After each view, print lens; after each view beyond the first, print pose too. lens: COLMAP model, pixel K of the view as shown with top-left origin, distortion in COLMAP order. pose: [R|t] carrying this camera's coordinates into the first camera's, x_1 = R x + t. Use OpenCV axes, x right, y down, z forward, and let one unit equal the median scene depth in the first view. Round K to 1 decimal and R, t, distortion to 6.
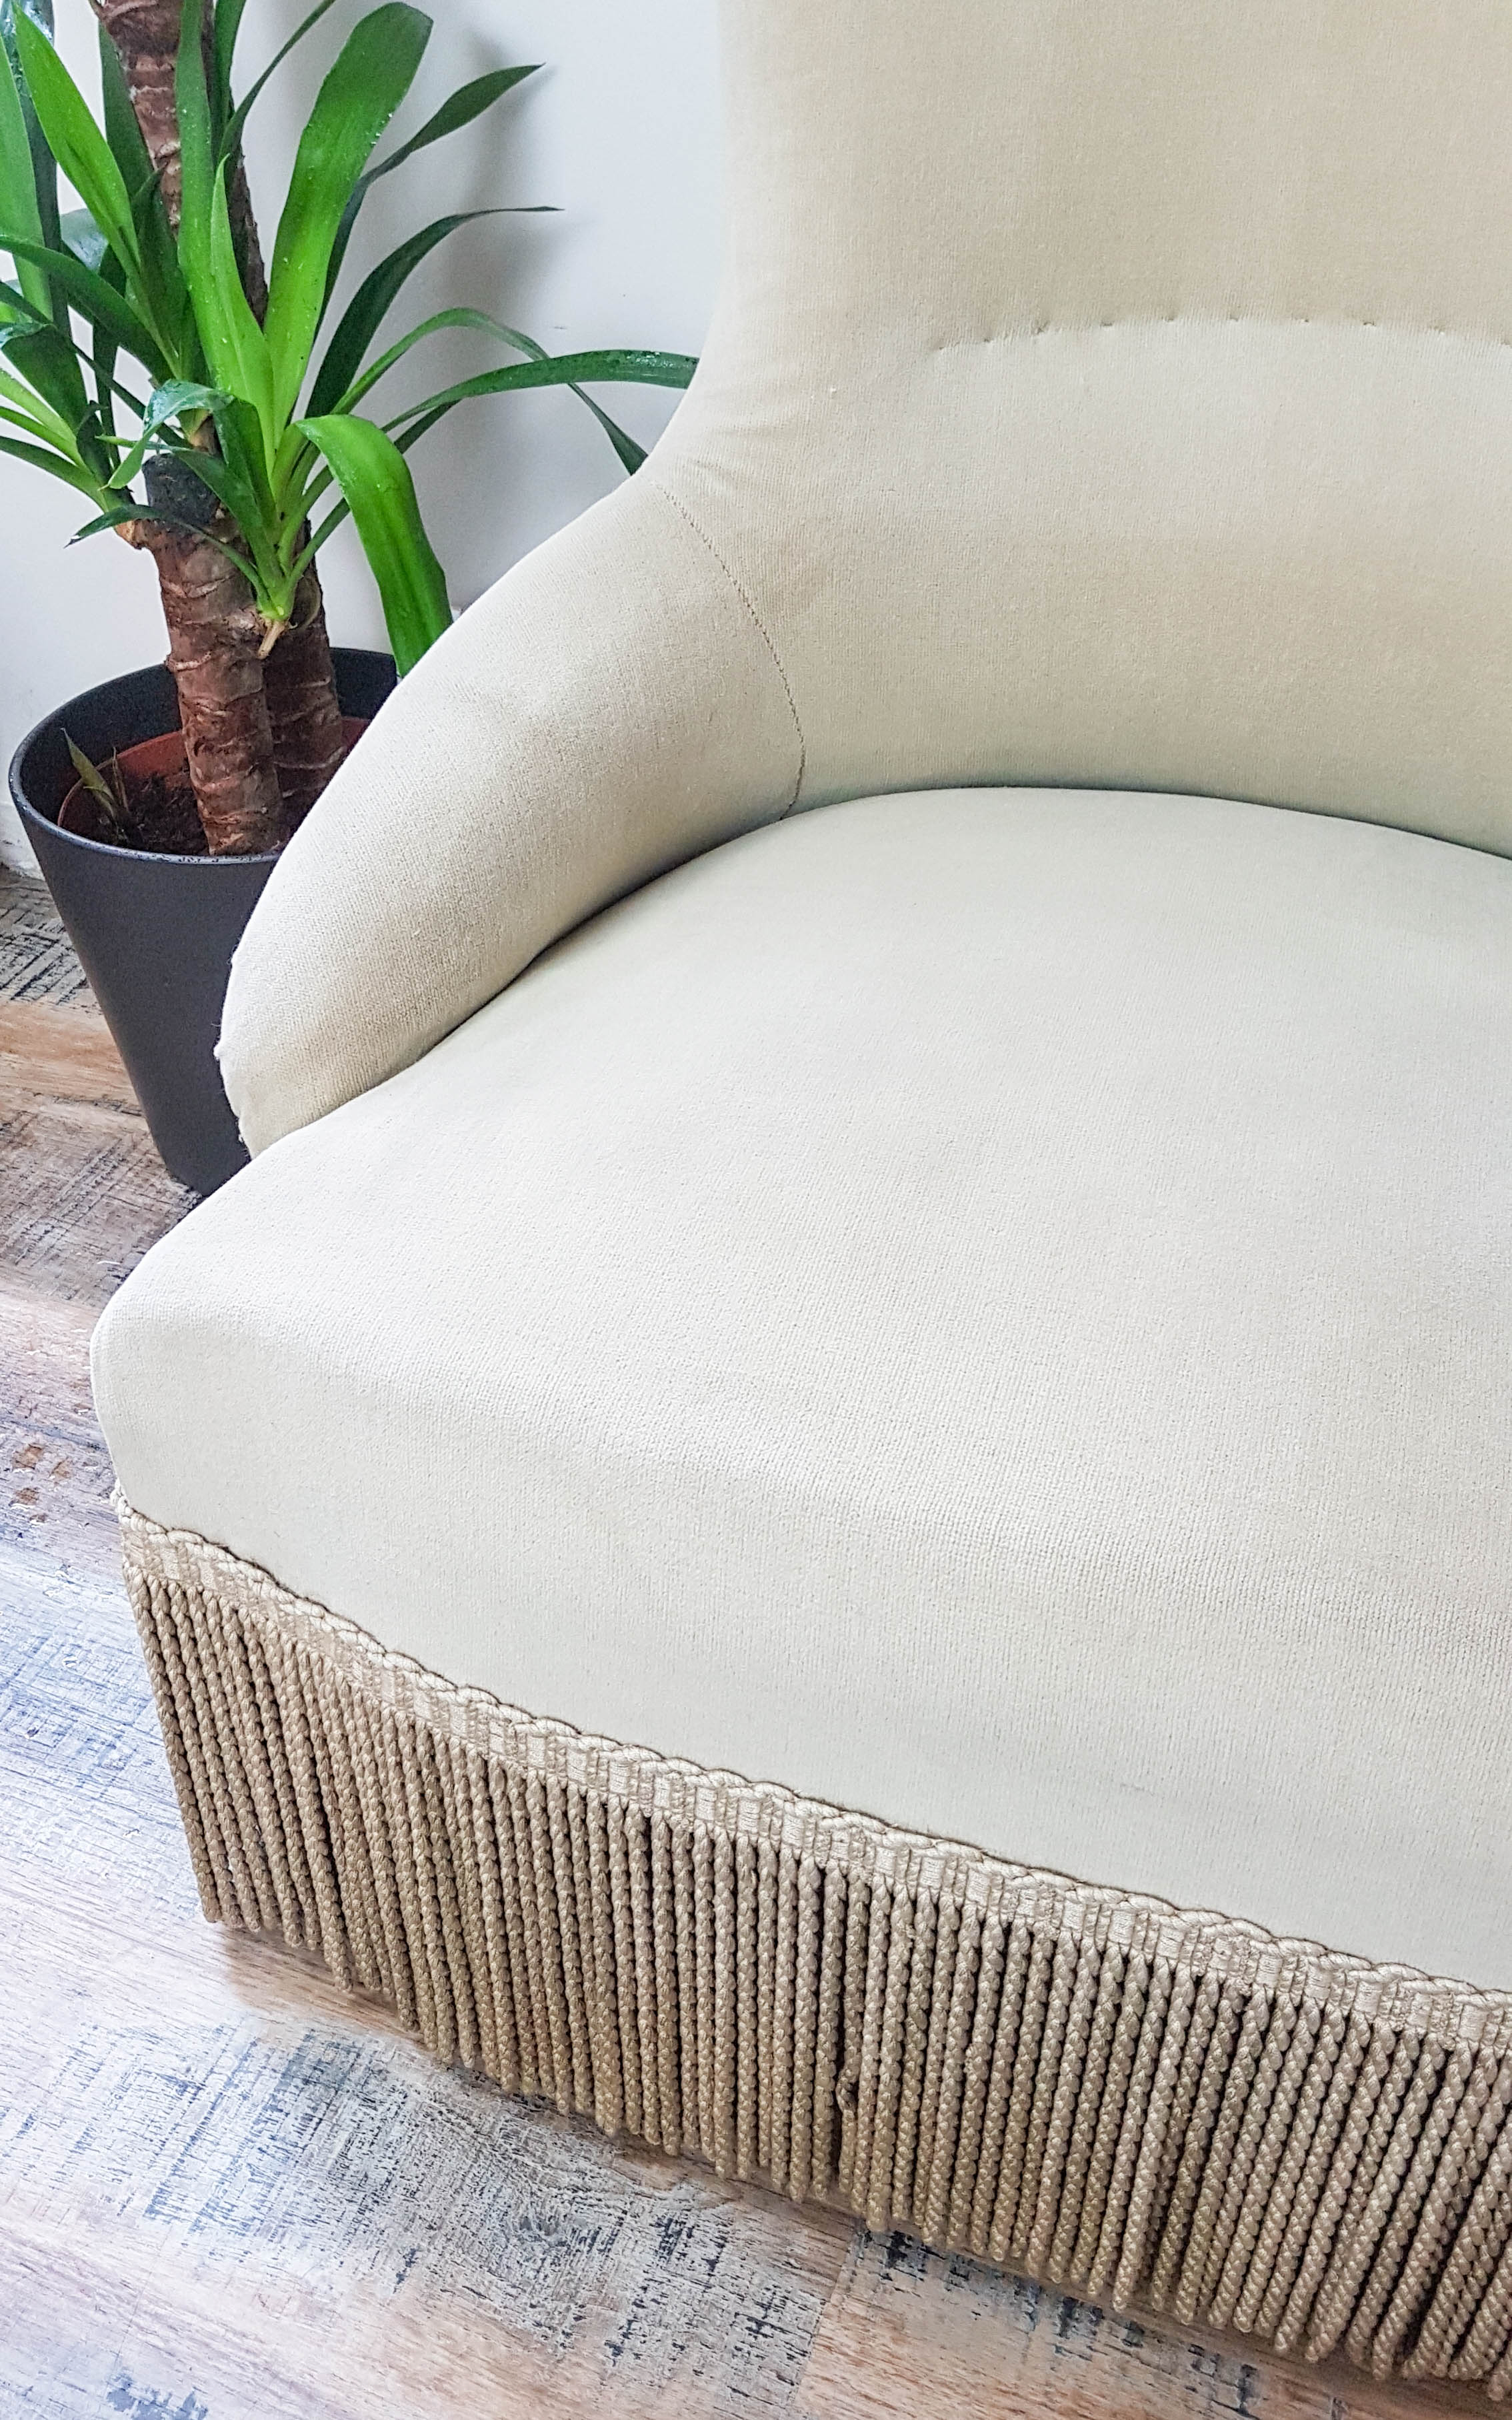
lens RADIAL K [[2116.0, 0, 719.3], [0, 2116.0, 1152.8], [0, 0, 1]] dist [-0.026752, -0.012380]
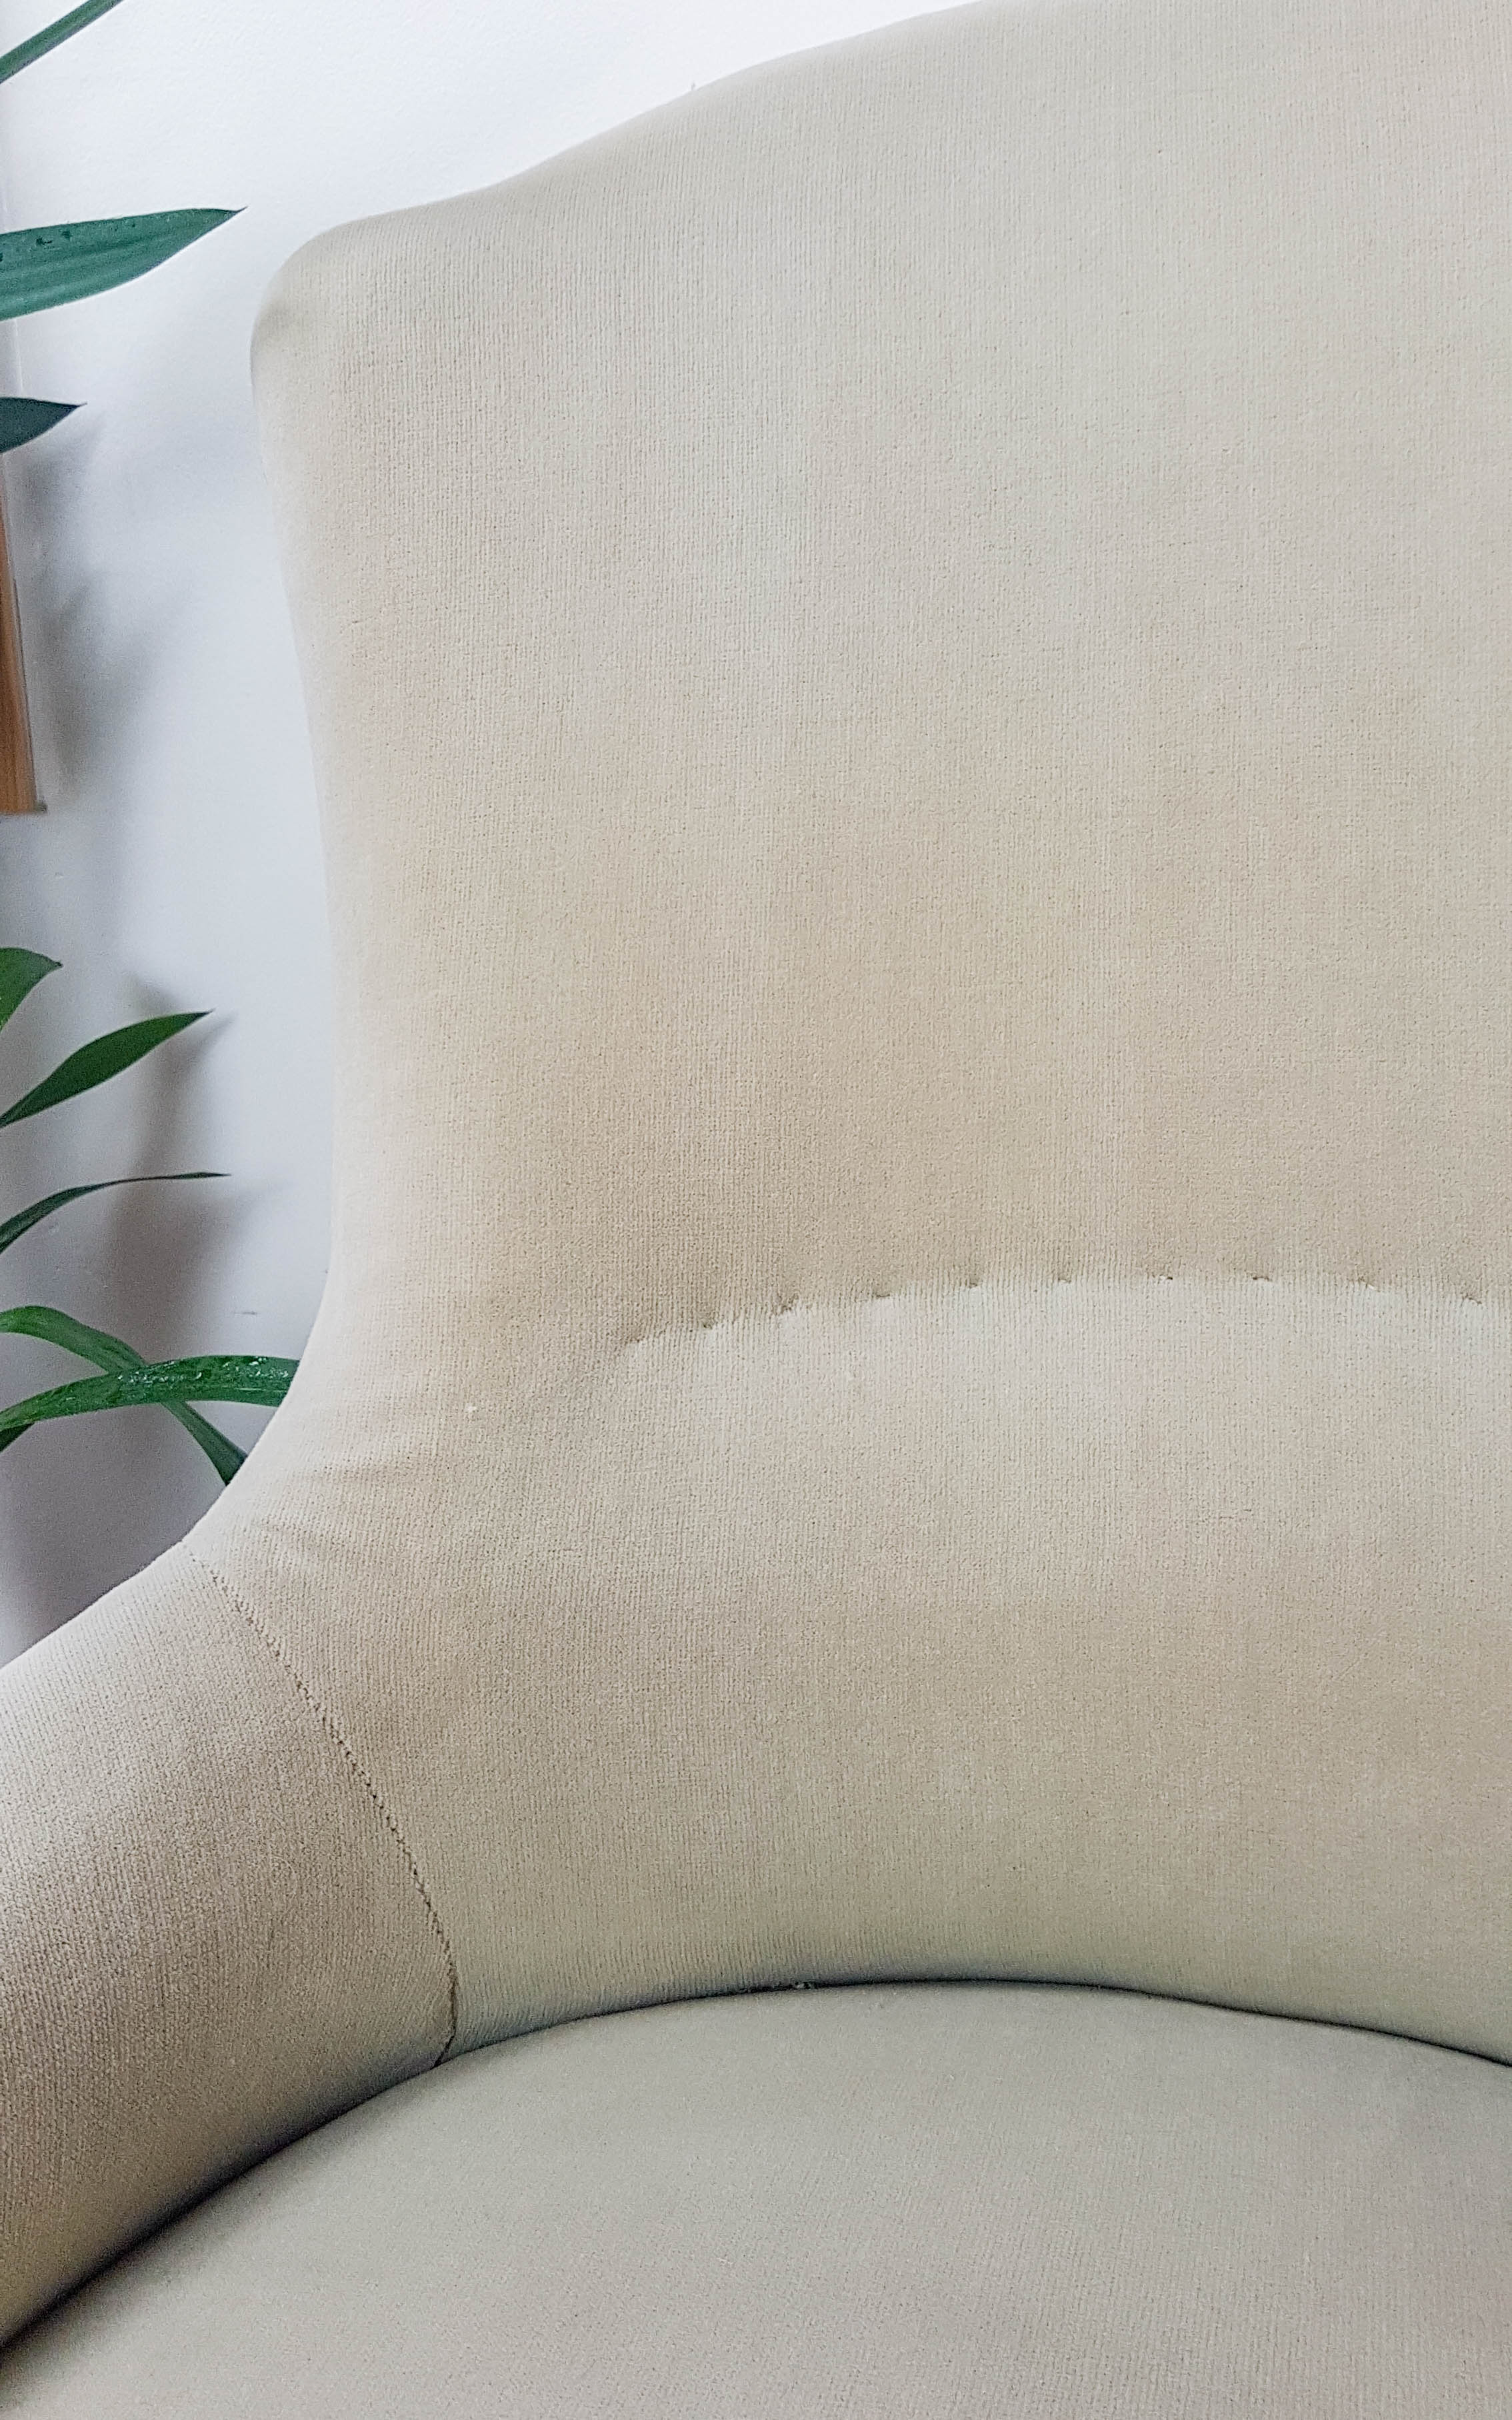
lens RADIAL K [[2057.8, 0, 723.9], [0, 2057.8, 1118.4], [0, 0, 1]] dist [-0.047316, 0.014167]
pose [[0.999145, -0.041249, 0.002752, 0.141167], [0.038388, 0.901030, -0.432054, -0.167138], [0.015342, 0.431790, 0.901844, 0.390288]]
